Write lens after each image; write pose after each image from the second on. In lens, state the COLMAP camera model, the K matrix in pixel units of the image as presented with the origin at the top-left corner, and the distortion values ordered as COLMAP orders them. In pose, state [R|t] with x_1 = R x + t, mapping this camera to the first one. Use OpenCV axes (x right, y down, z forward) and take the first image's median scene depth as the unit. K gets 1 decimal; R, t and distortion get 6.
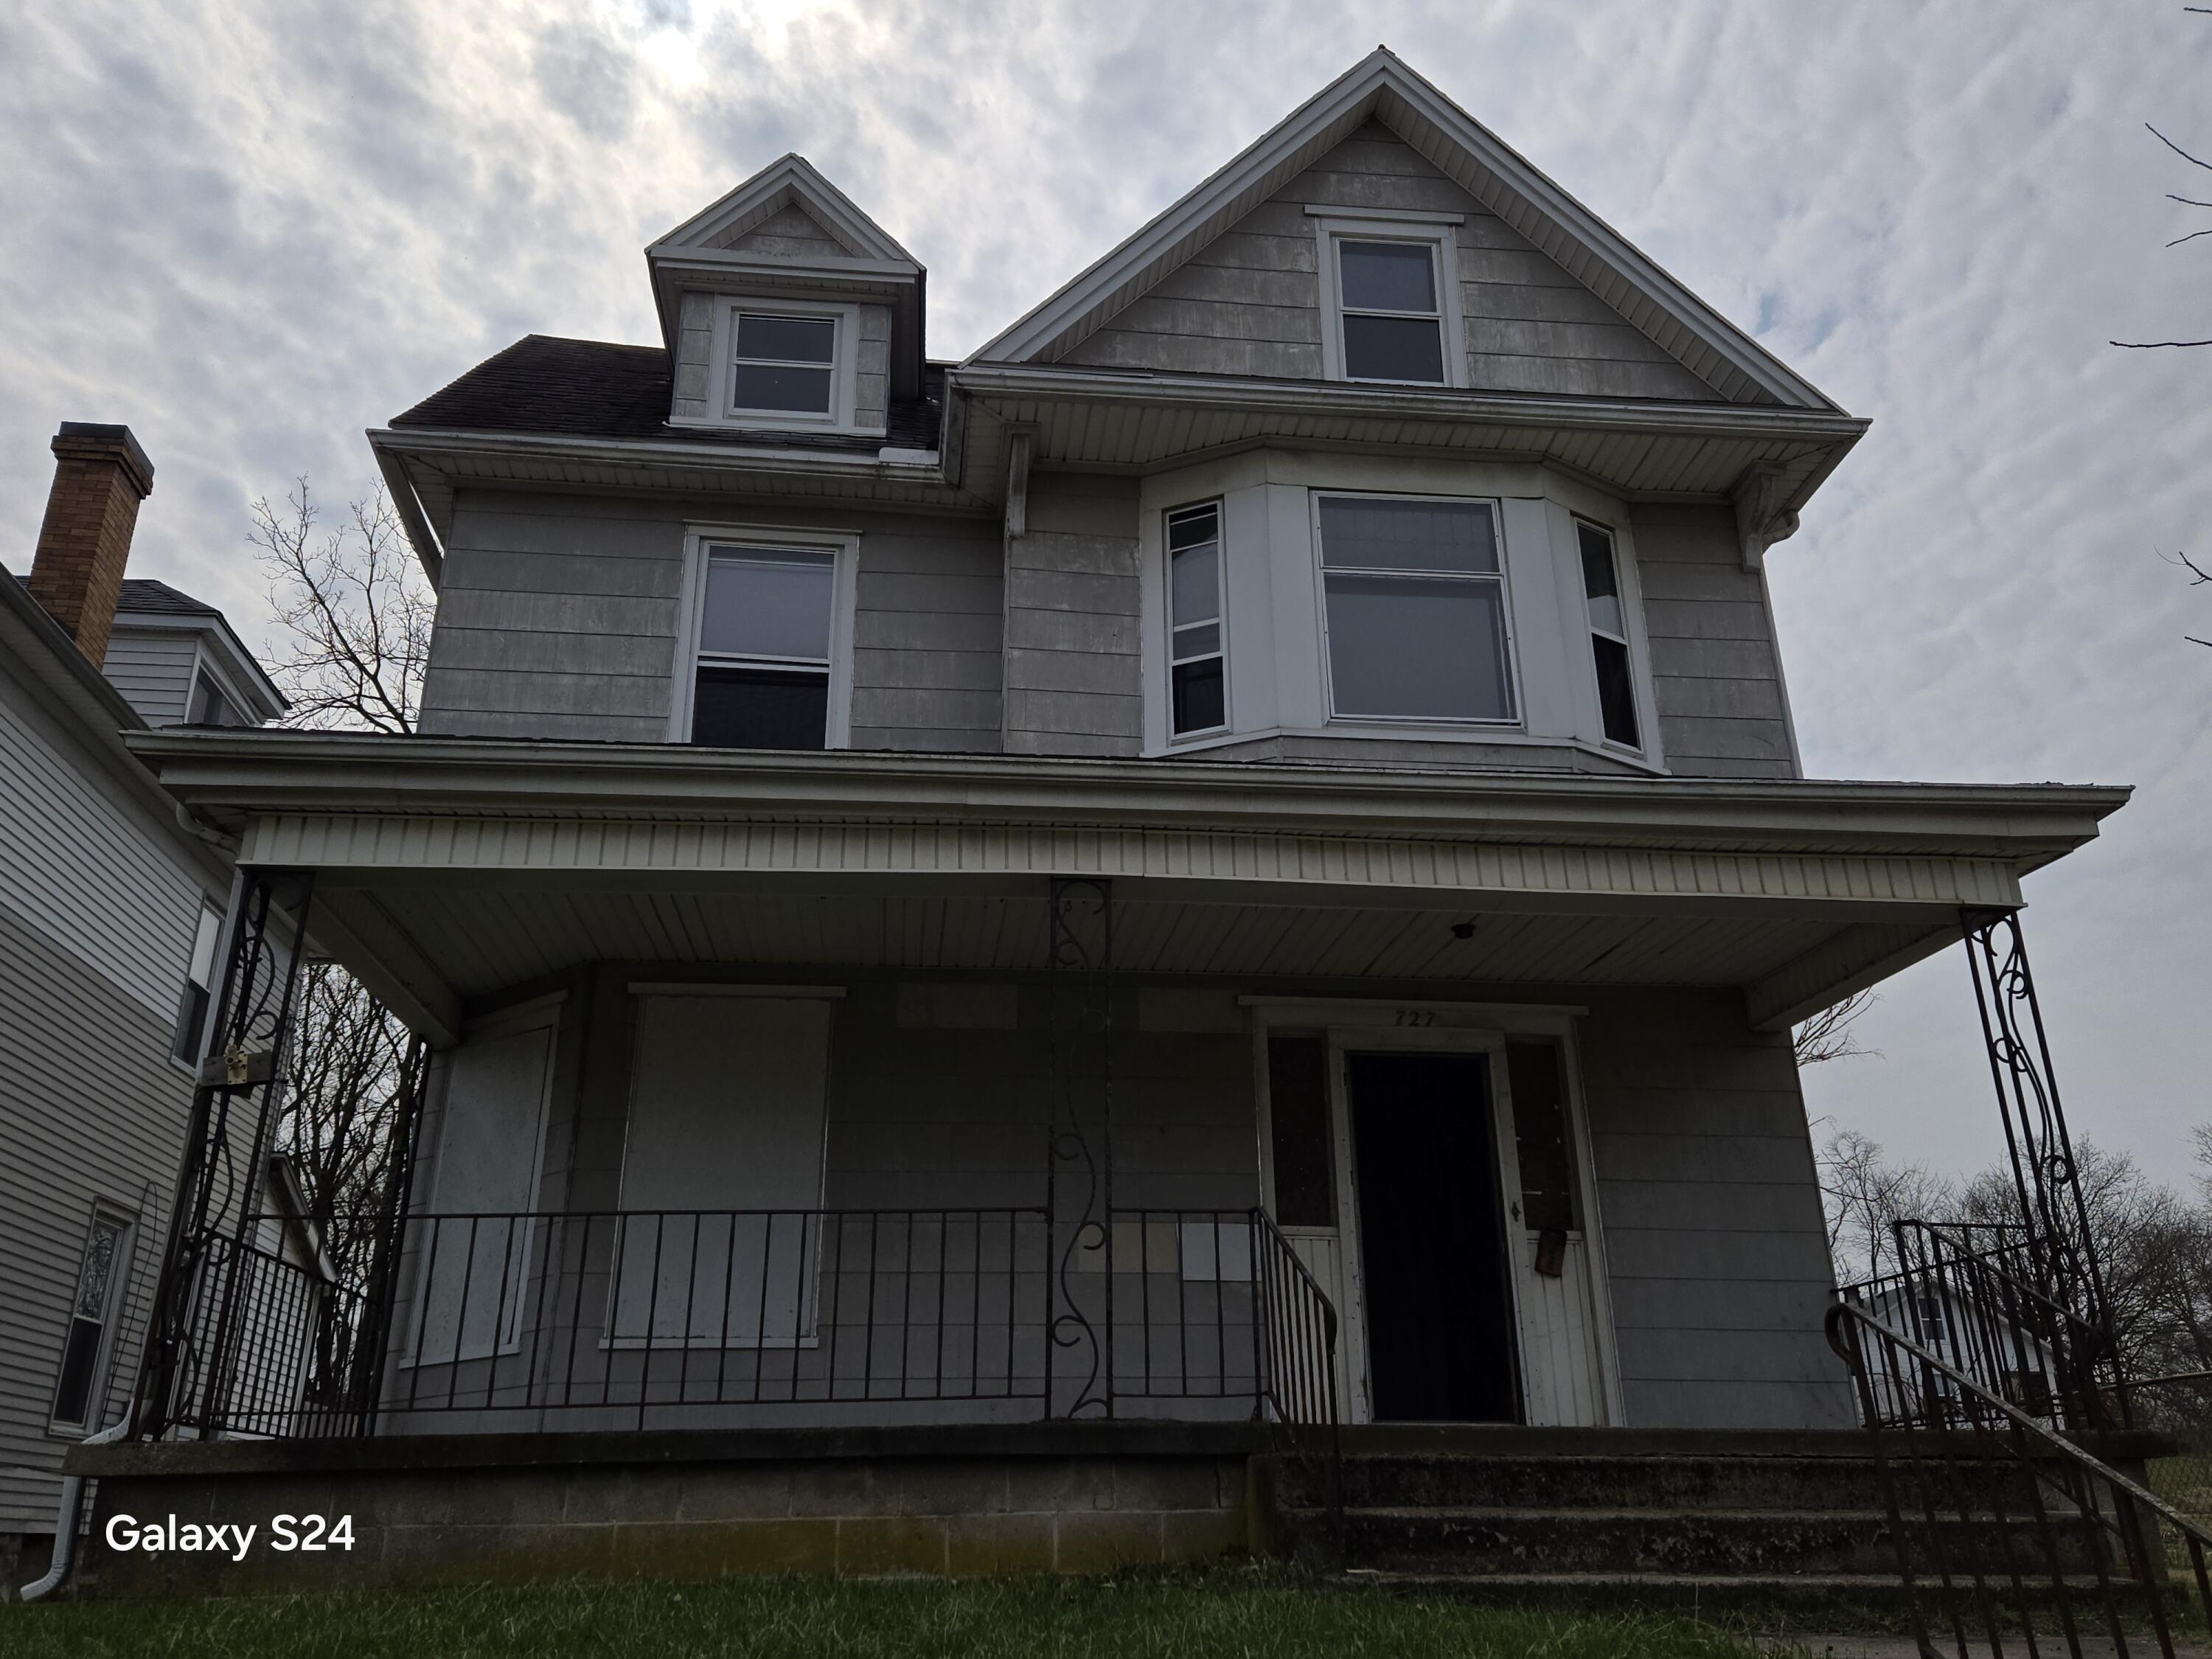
lens RADIAL K [[1767.7, 0, 1110.6], [0, 1767.7, 833.9], [0, 0, 1]] dist [0.095079, -0.087431]
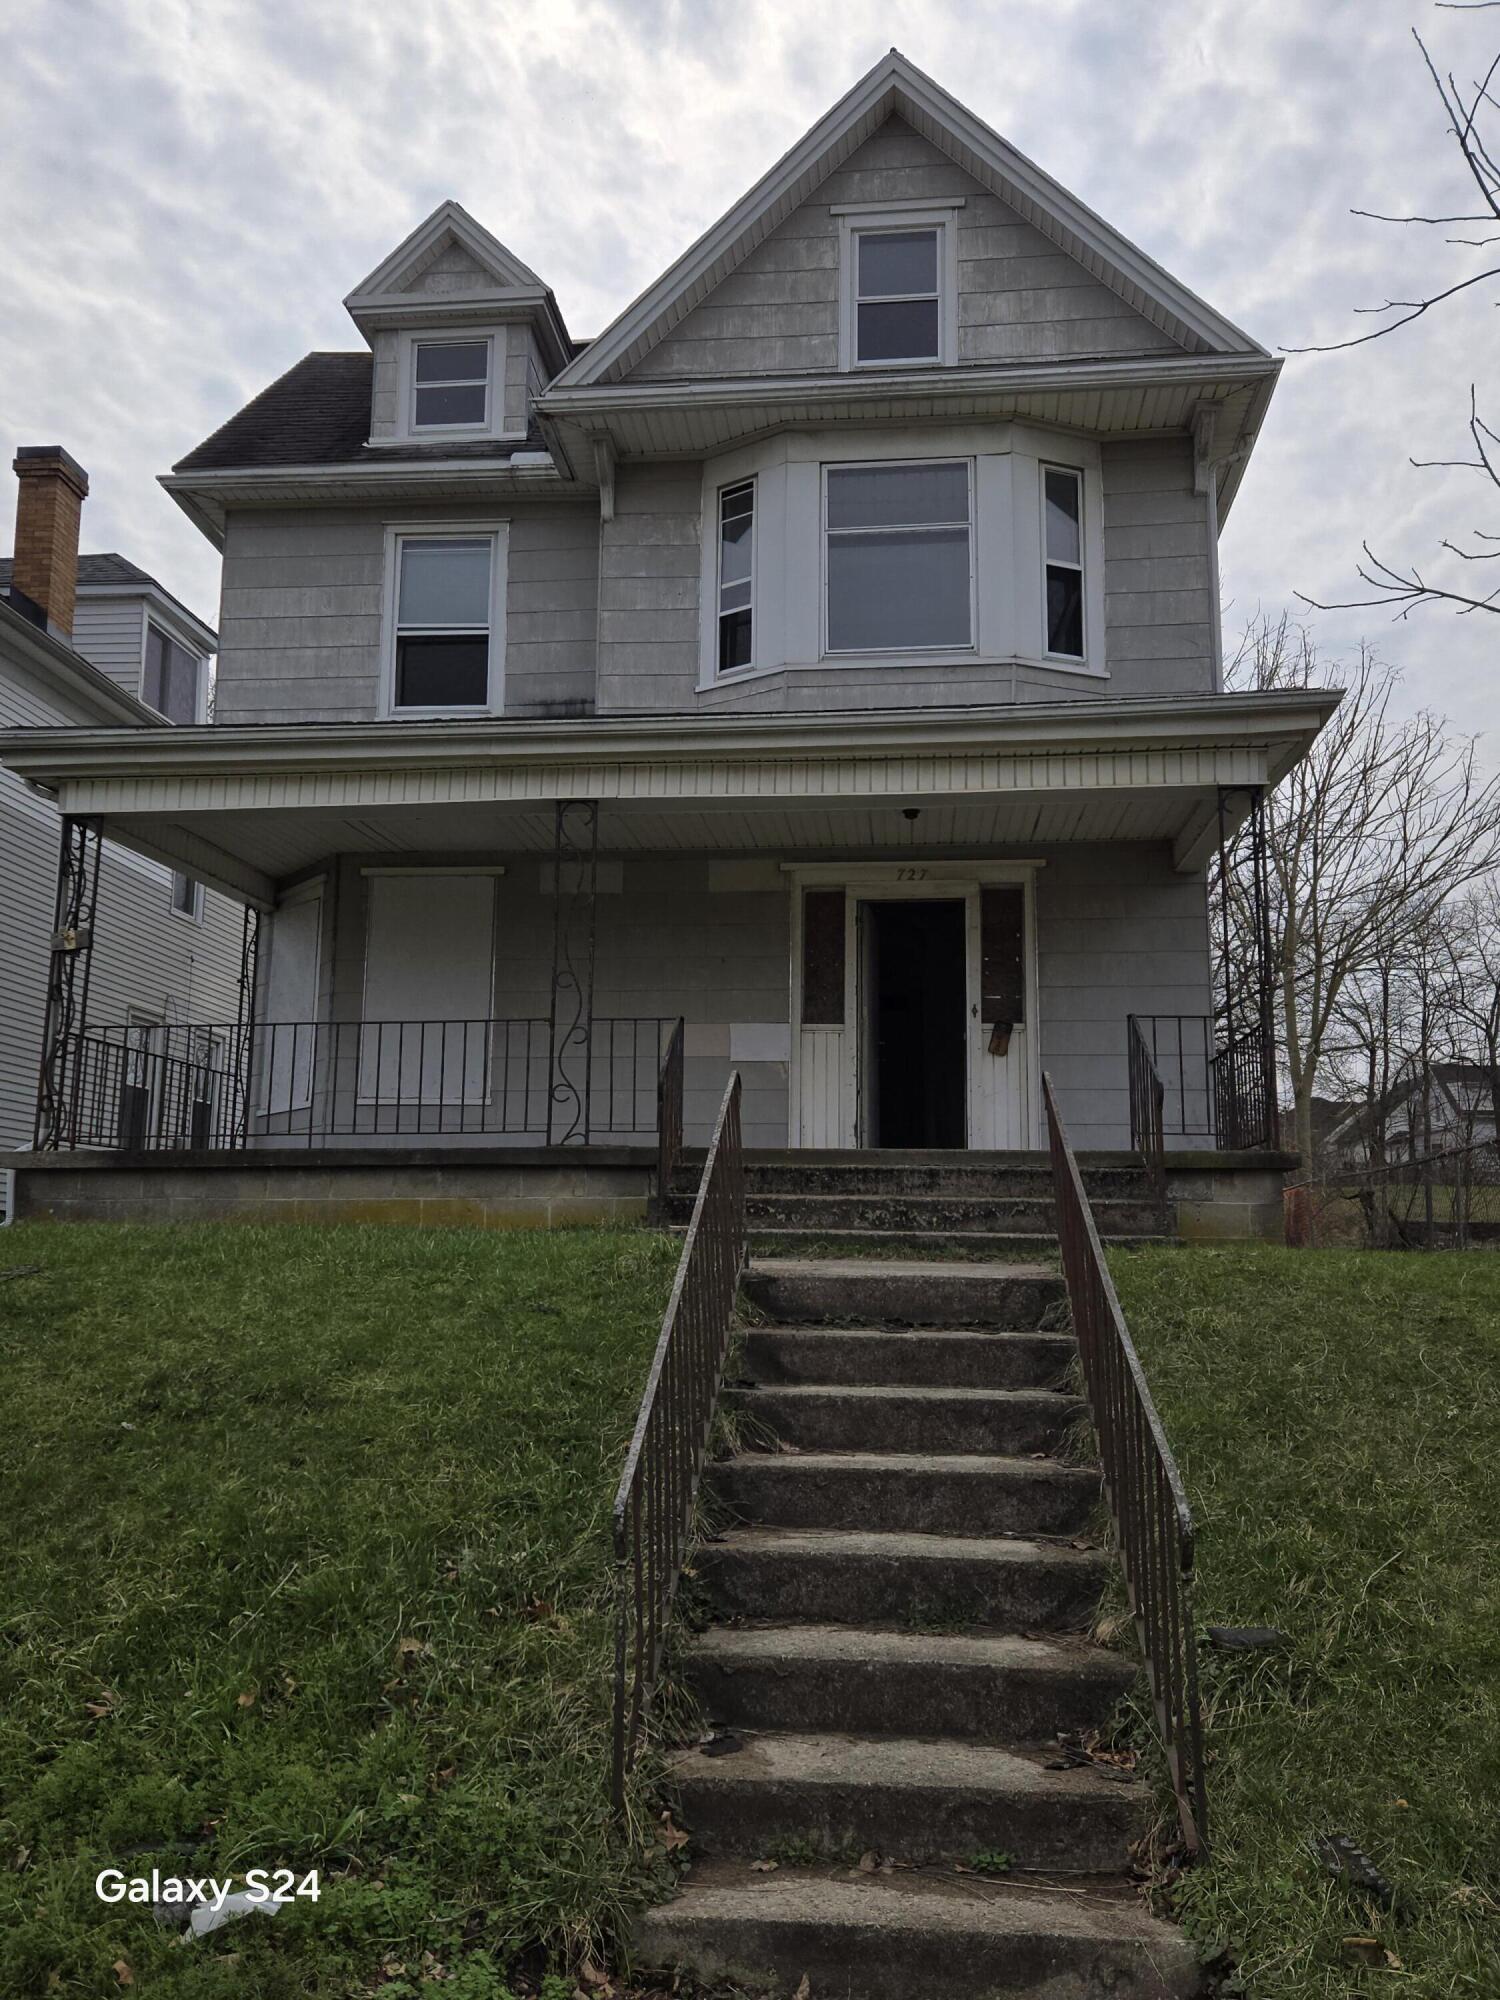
lens RADIAL K [[1598.3, 0, 761.4], [0, 1598.3, 1046.7], [0, 0, 1]] dist [0.095079, -0.087431]
pose [[0.977000, -0.009543, -0.213027, 0.318195], [0.059342, 0.971704, 0.228627, -0.054818], [0.204817, -0.236010, 0.949921, -0.220652]]
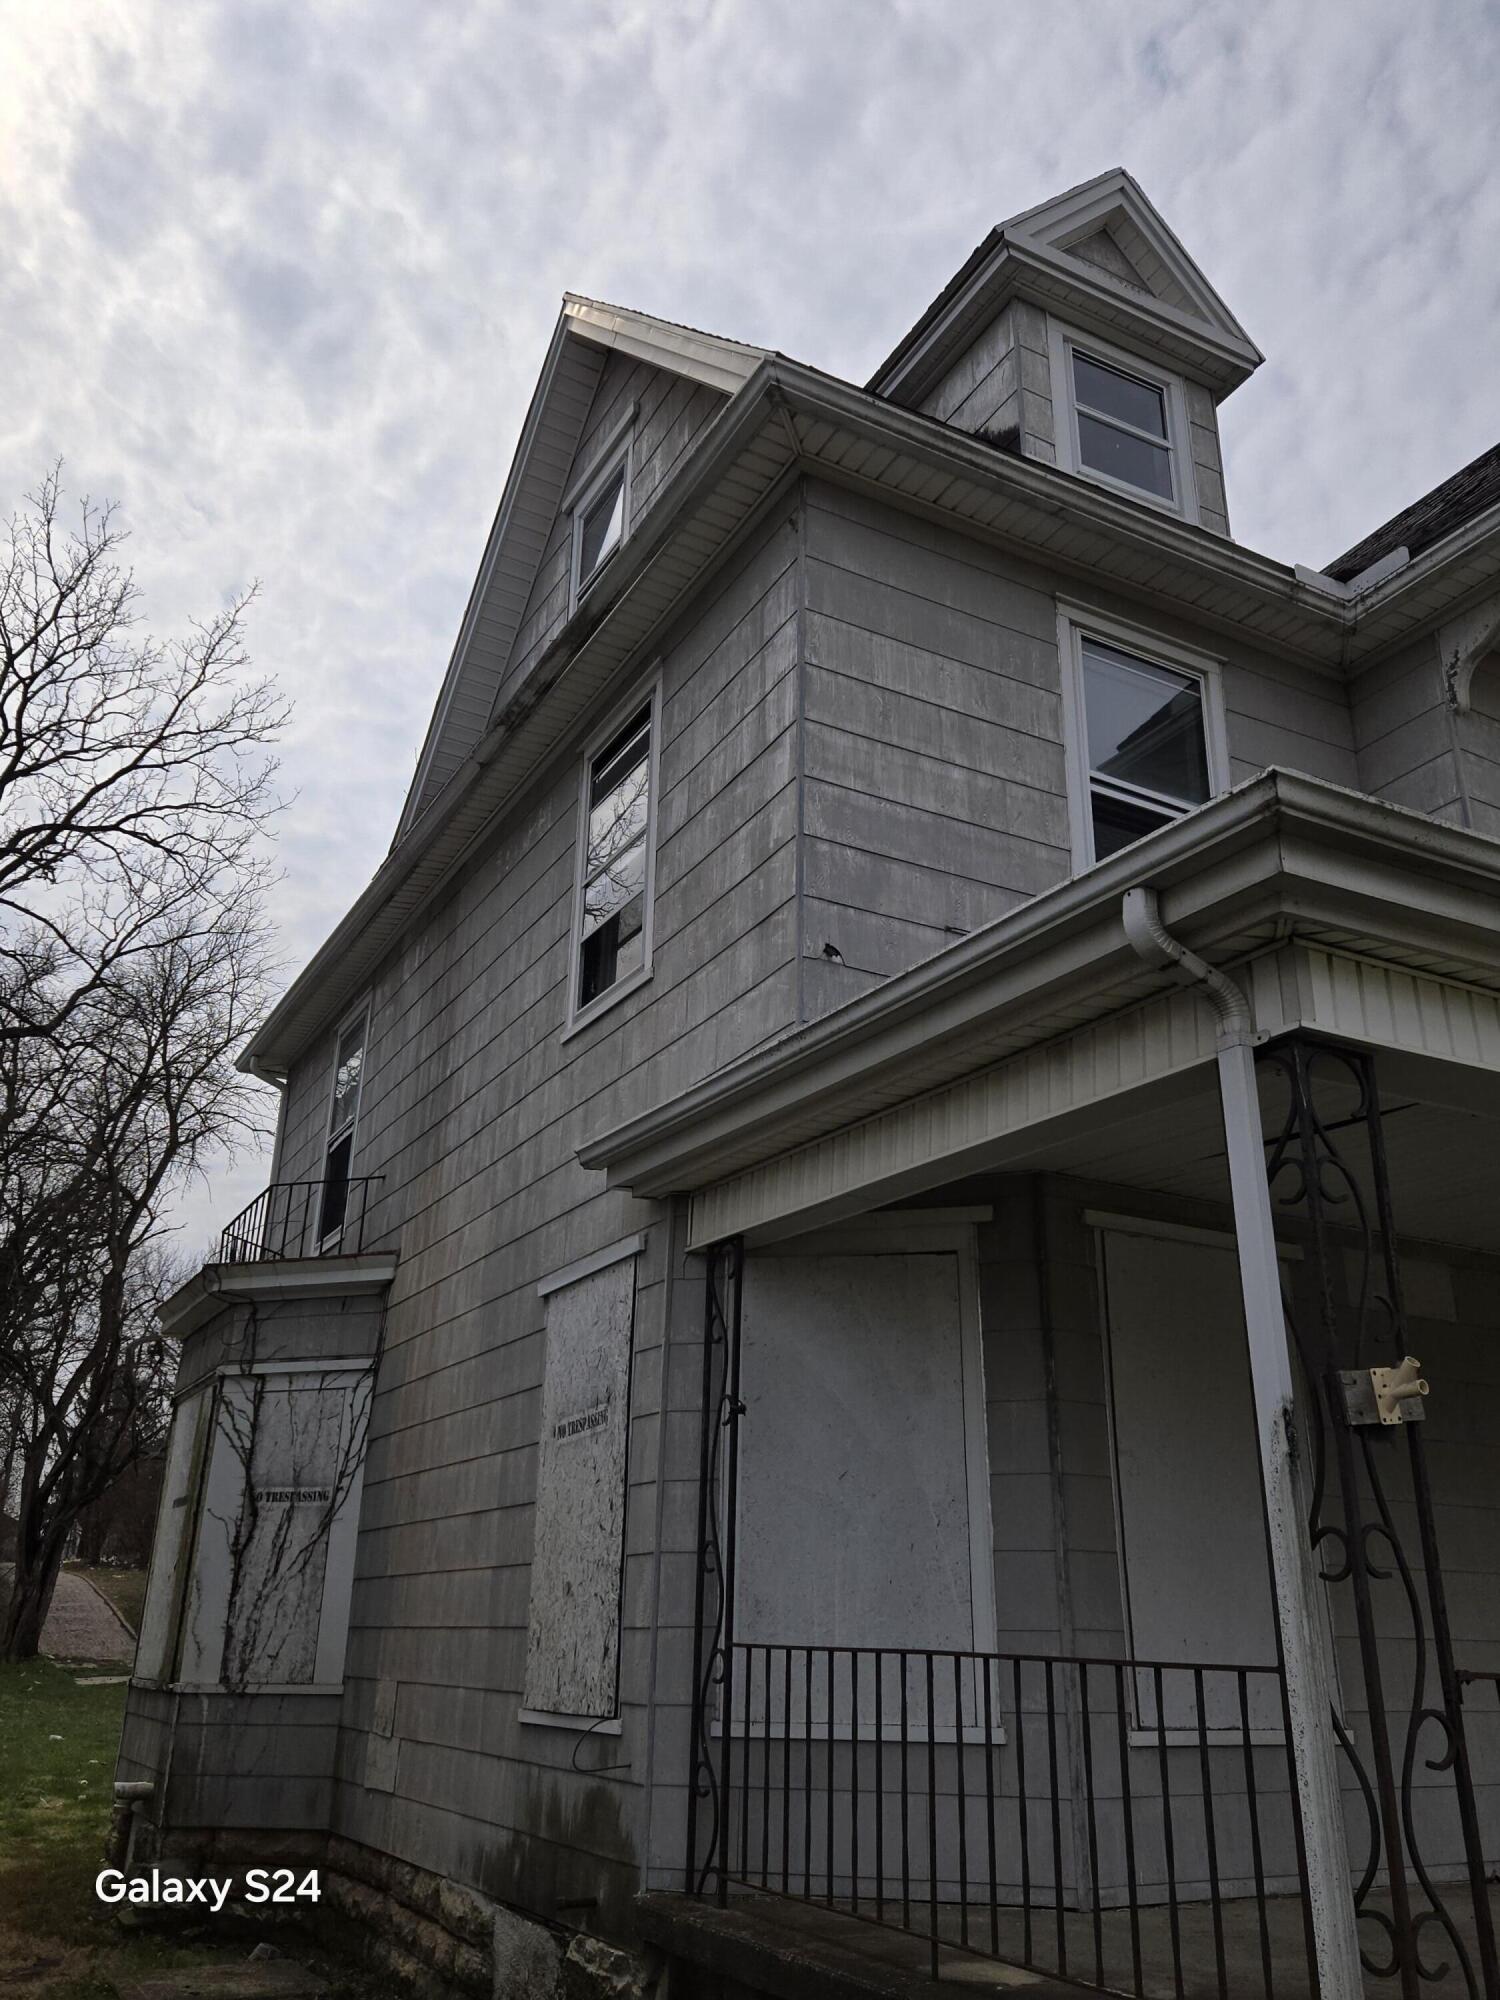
lens RADIAL K [[1598.3, 0, 750.9], [0, 1598.3, 999.4], [0, 0, 1]] dist [0.095079, -0.087431]
pose [[0.920710, 0.165144, 0.353583, -0.606876], [-0.173503, 0.984800, -0.008168, 0.025632], [-0.349558, -0.053827, 0.935367, 0.408715]]
